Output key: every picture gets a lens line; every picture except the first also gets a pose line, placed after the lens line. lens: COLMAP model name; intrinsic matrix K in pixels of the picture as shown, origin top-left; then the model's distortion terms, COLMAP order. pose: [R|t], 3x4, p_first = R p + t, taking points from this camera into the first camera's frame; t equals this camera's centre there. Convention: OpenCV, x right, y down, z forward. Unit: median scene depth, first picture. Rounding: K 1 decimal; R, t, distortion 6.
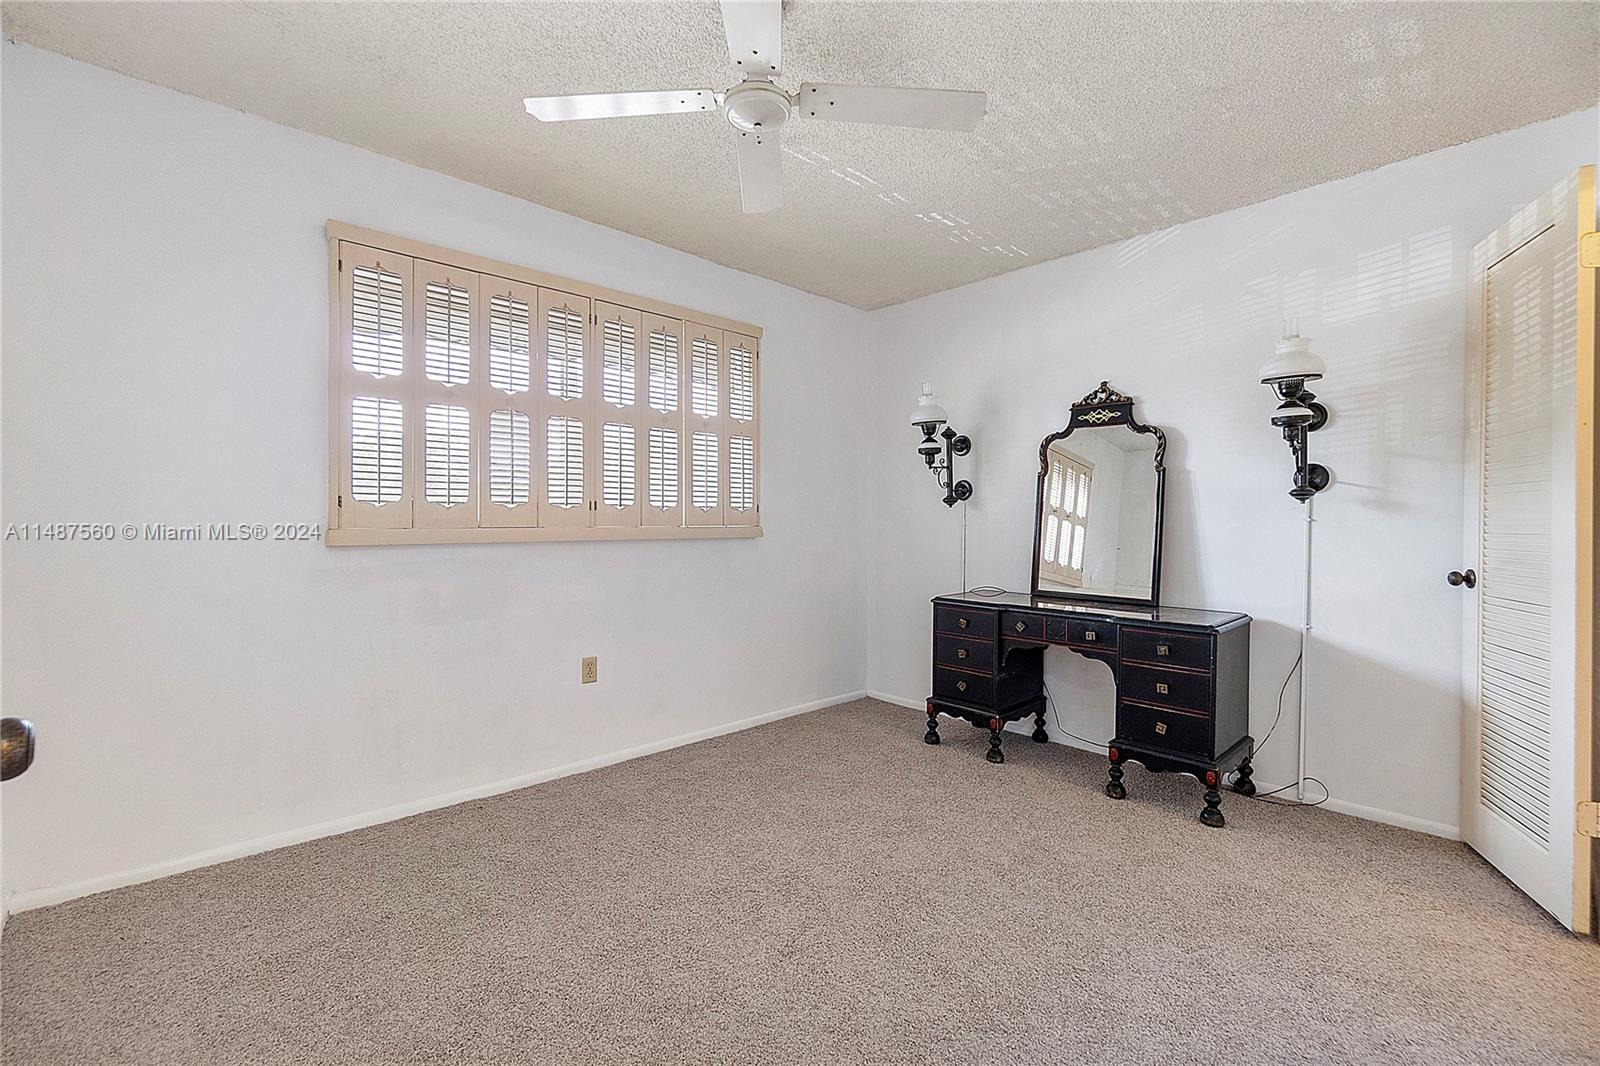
lens RADIAL K [[683.5, 0, 800.0], [0, 683.5, 533.0], [0, 0, 1]] dist [-0.057717, 0.000048]
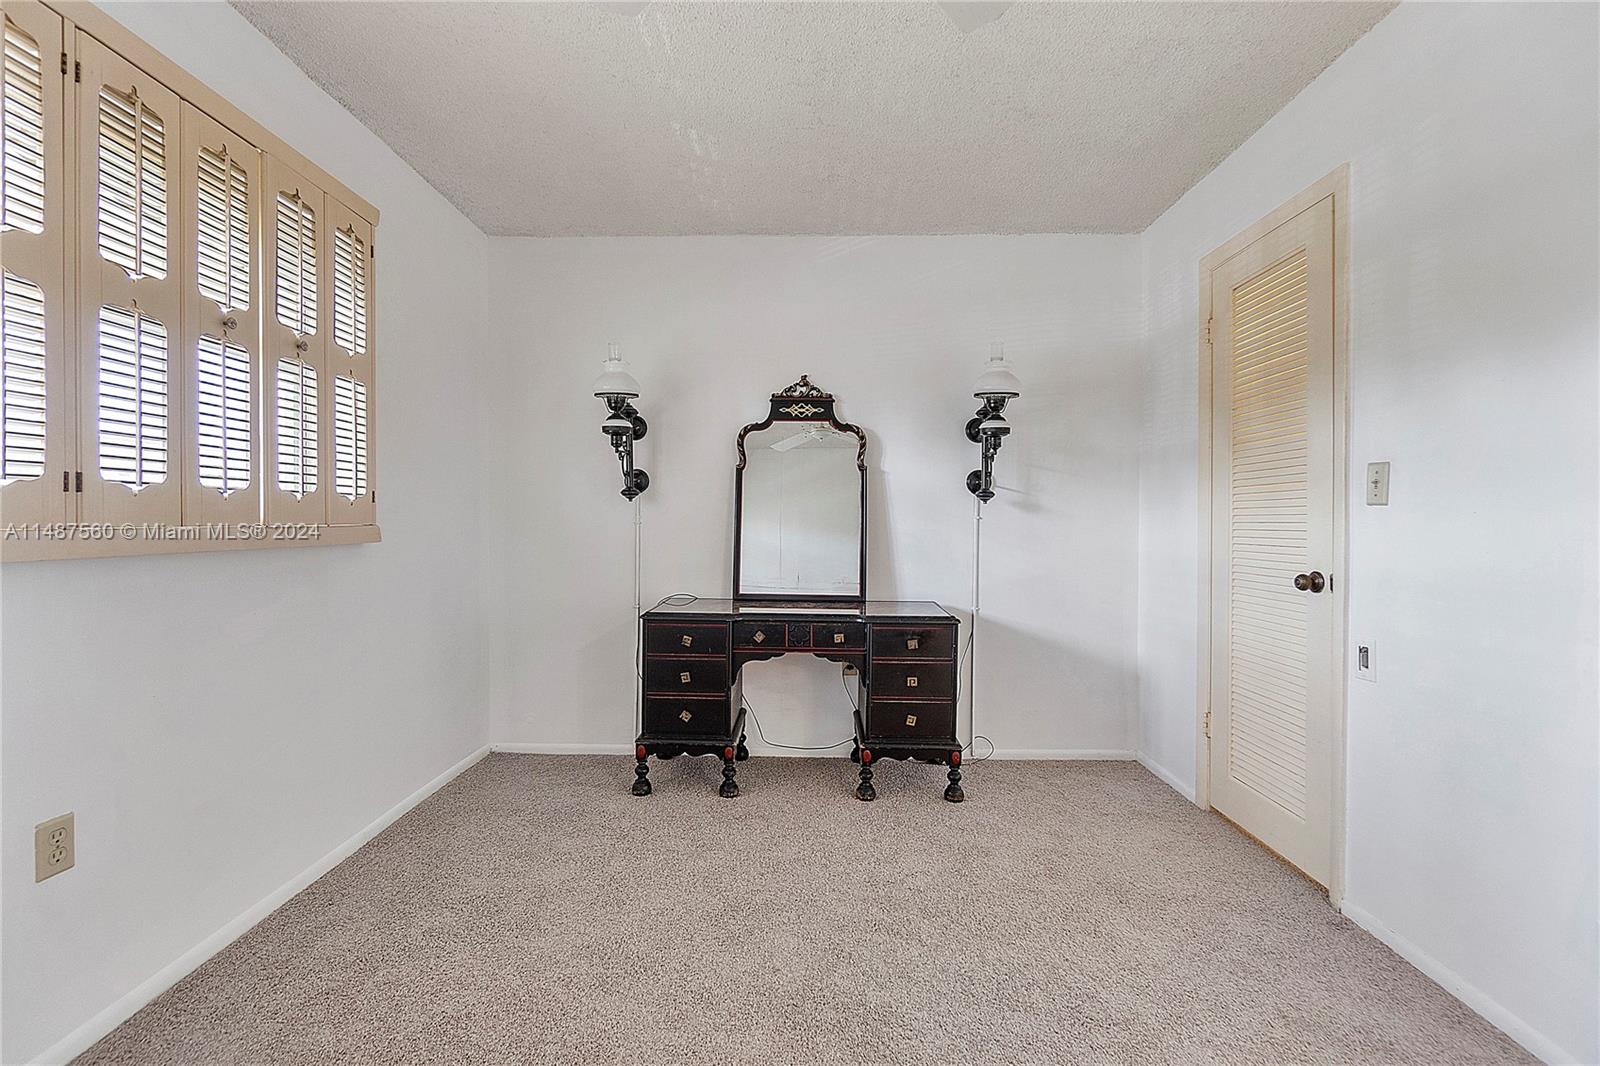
lens RADIAL K [[689.1, 0, 794.4], [0, 689.1, 530.0], [0, 0, 1]] dist [-0.017466, 0.000266]
pose [[0.690787, -0.009121, 0.723001, -0.280073], [0.007914, 0.999956, 0.005054, -0.006160], [-0.723015, 0.002230, 0.690828, 0.322371]]
